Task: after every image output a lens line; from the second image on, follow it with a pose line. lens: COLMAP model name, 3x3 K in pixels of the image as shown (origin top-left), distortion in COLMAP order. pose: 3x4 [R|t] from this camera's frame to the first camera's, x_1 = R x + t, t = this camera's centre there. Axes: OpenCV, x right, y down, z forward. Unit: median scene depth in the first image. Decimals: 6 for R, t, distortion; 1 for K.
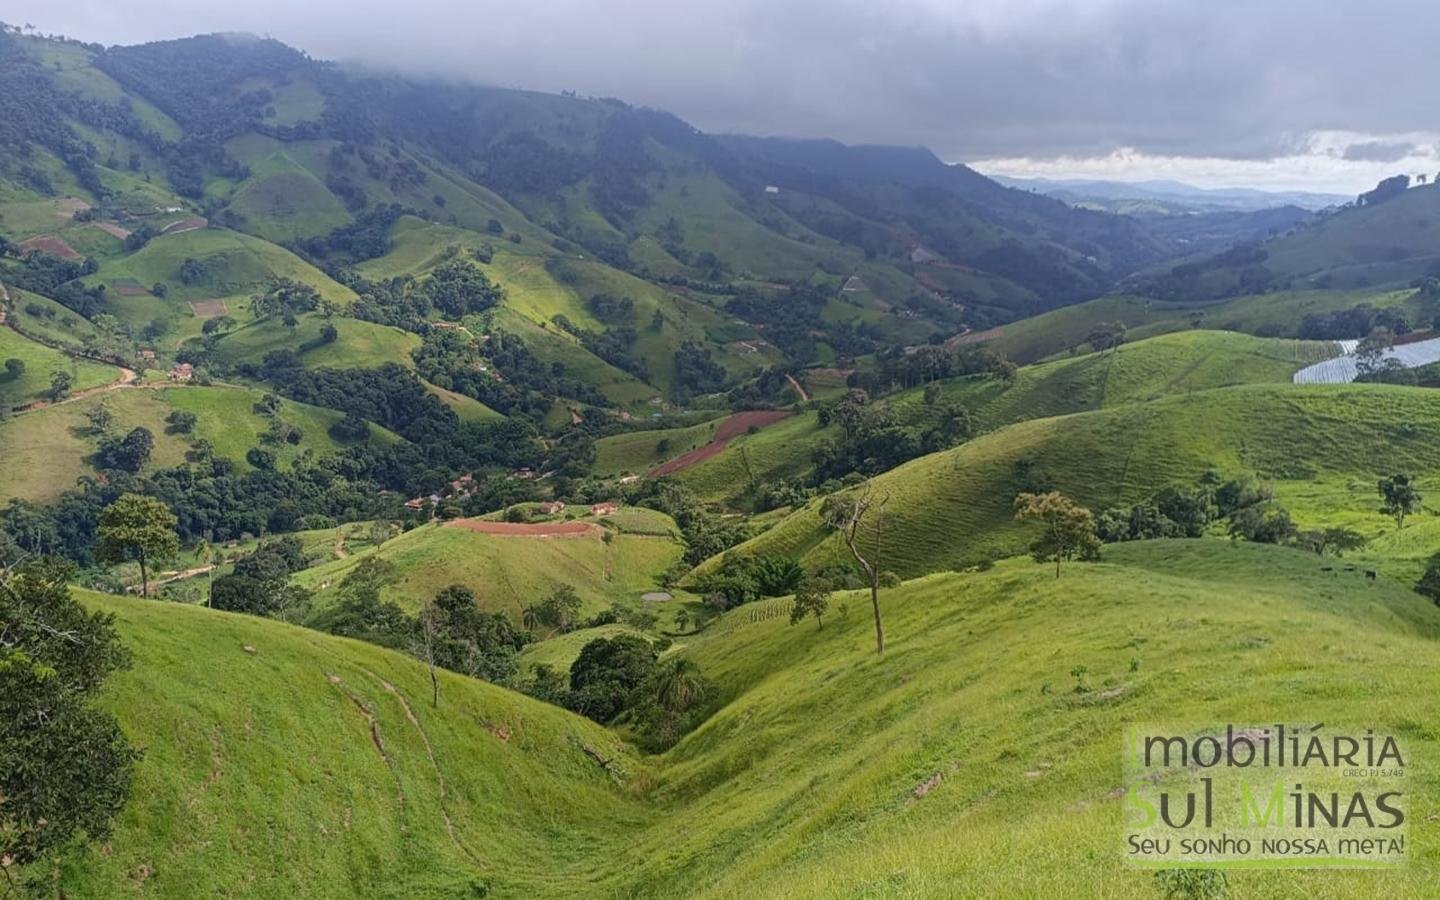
lens RADIAL K [[1103.3, 0, 733.7], [0, 1103.3, 433.9], [0, 0, 1]] dist [0.076234, -0.137256]
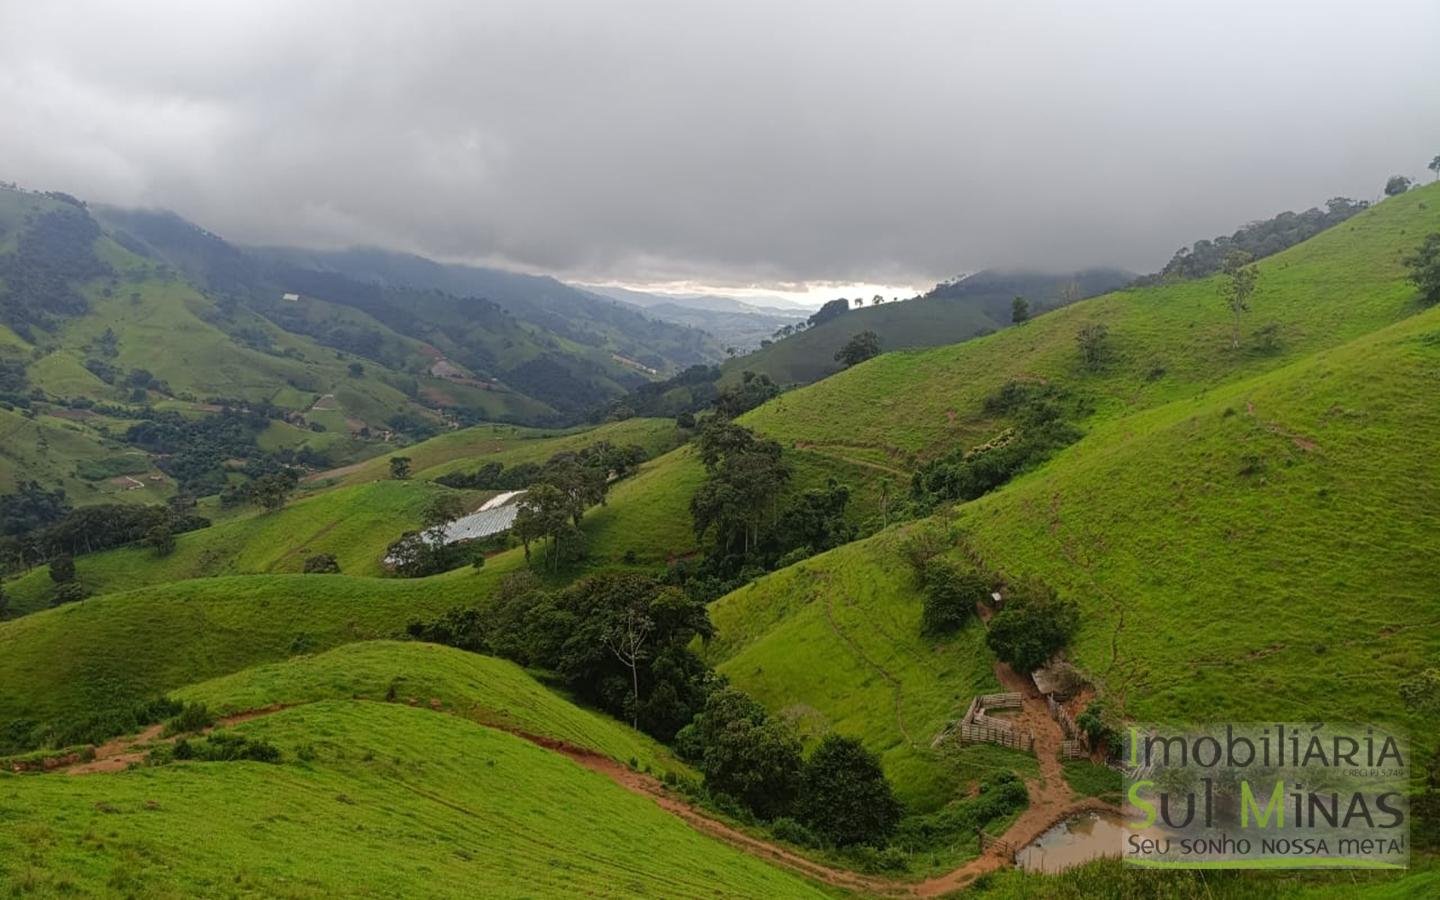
lens RADIAL K [[1103.3, 0, 739.8], [0, 1103.3, 440.1], [0, 0, 1]] dist [0.076234, -0.137256]
pose [[0.945835, -0.024764, 0.323701, 0.156782], [0.053744, 0.995272, -0.080898, -0.015421], [-0.320167, 0.093913, 0.942695, 0.039274]]
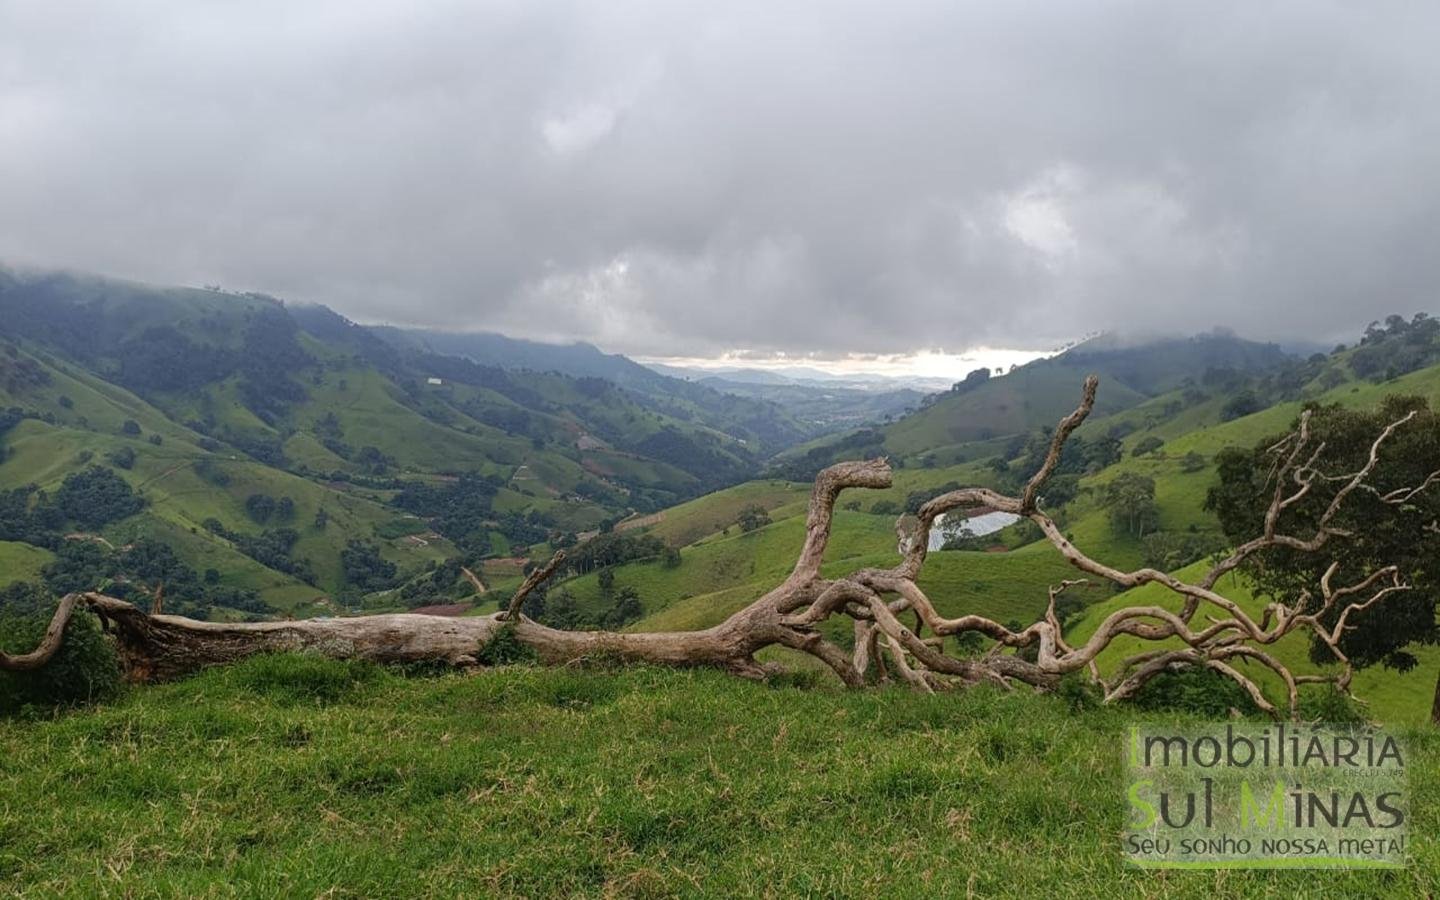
lens RADIAL K [[1103.3, 0, 728.6], [0, 1103.3, 466.6], [0, 0, 1]] dist [0.076234, -0.137256]
pose [[0.956904, -0.033751, 0.288435, -0.005375], [0.072374, 0.989600, -0.124310, -0.000659], [-0.281240, 0.139828, 0.949396, -0.032126]]
